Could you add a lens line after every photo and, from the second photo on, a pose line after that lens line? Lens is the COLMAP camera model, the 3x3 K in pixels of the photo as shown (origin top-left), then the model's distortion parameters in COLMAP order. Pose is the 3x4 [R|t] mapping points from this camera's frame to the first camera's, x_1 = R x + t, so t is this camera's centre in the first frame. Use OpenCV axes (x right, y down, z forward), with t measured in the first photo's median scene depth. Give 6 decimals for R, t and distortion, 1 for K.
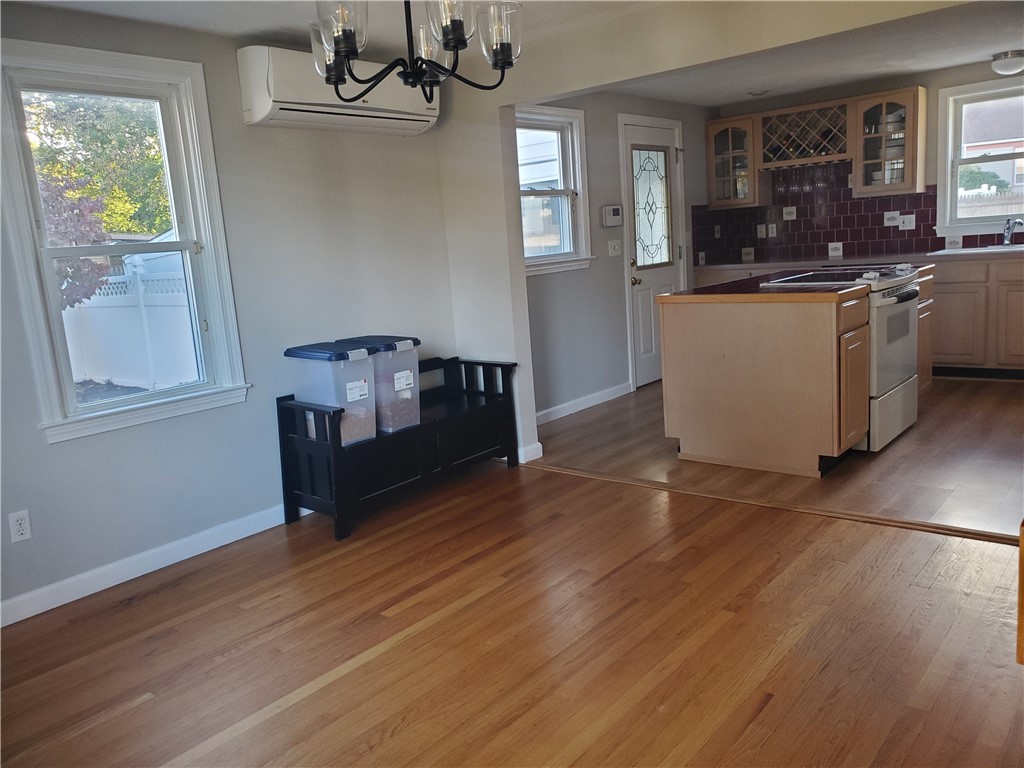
lens RADIAL K [[790.6, 0, 512.0], [0, 790.6, 384.0], [0, 0, 1]] dist [0.007607, -0.016884]
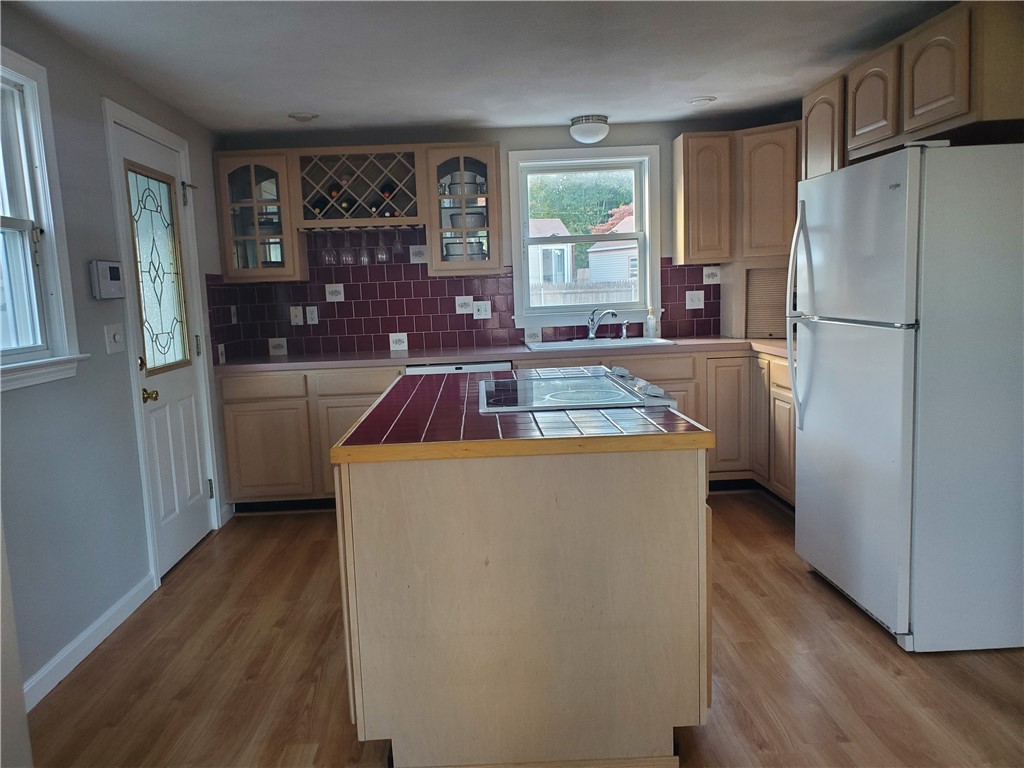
lens RADIAL K [[809.8, 0, 495.4], [0, 809.8, 409.9], [0, 0, 1]] dist [0.003652, -0.009471]
pose [[0.752034, -0.049302, 0.657278, -0.059887], [0.100090, 0.994176, -0.039946, -0.102167], [-0.651481, 0.095828, 0.752589, 0.567820]]
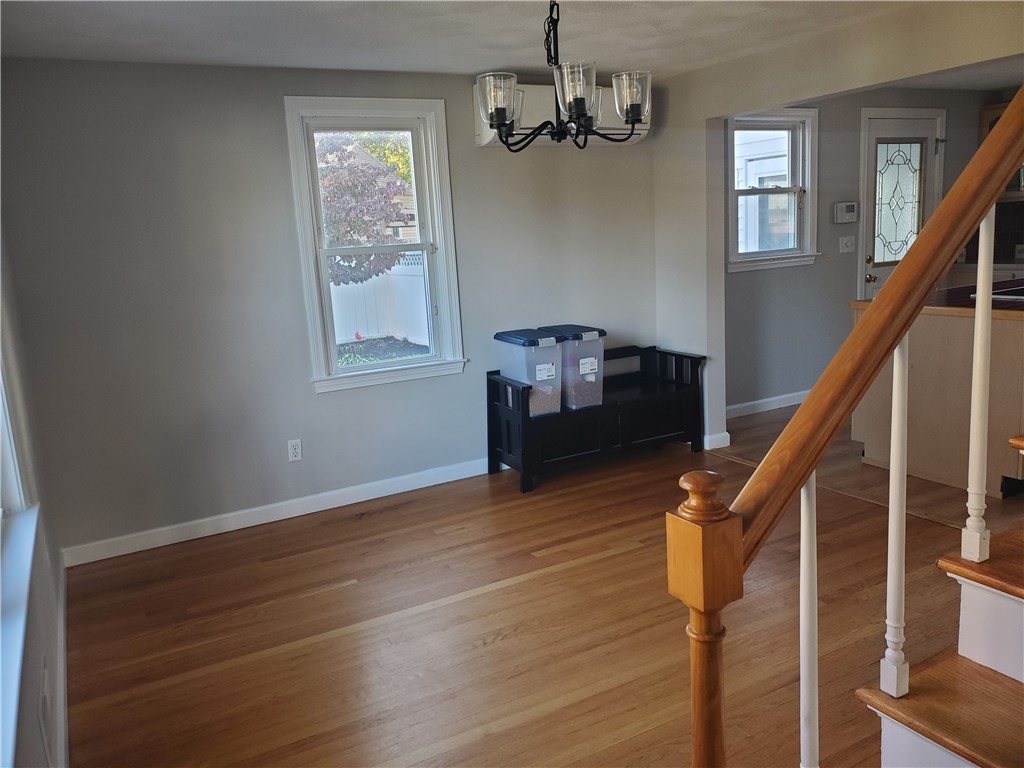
lens RADIAL K [[790.6, 0, 512.0], [0, 790.6, 384.0], [0, 0, 1]] dist [0.007607, -0.016884]
pose [[0.932950, 0.089279, -0.348760, 0.138762], [-0.076085, 0.995777, 0.051378, -0.024160], [0.351875, -0.021398, 0.935803, -0.108808]]
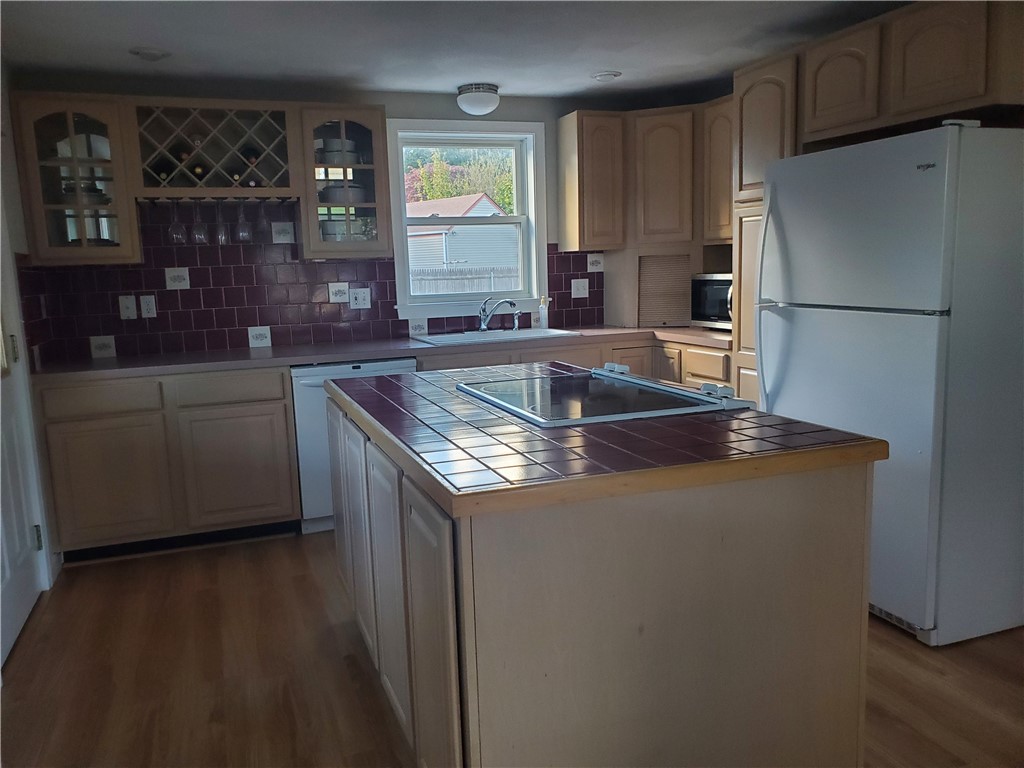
lens RADIAL K [[805.2, 0, 510.8], [0, 805.2, 401.1], [0, 0, 1]] dist [-0.008999, -0.006900]
pose [[0.504414, -0.077604, 0.859968, -0.084078], [0.150098, 0.988670, 0.001178, -0.142651], [-0.850316, 0.128485, 0.510347, 0.798244]]
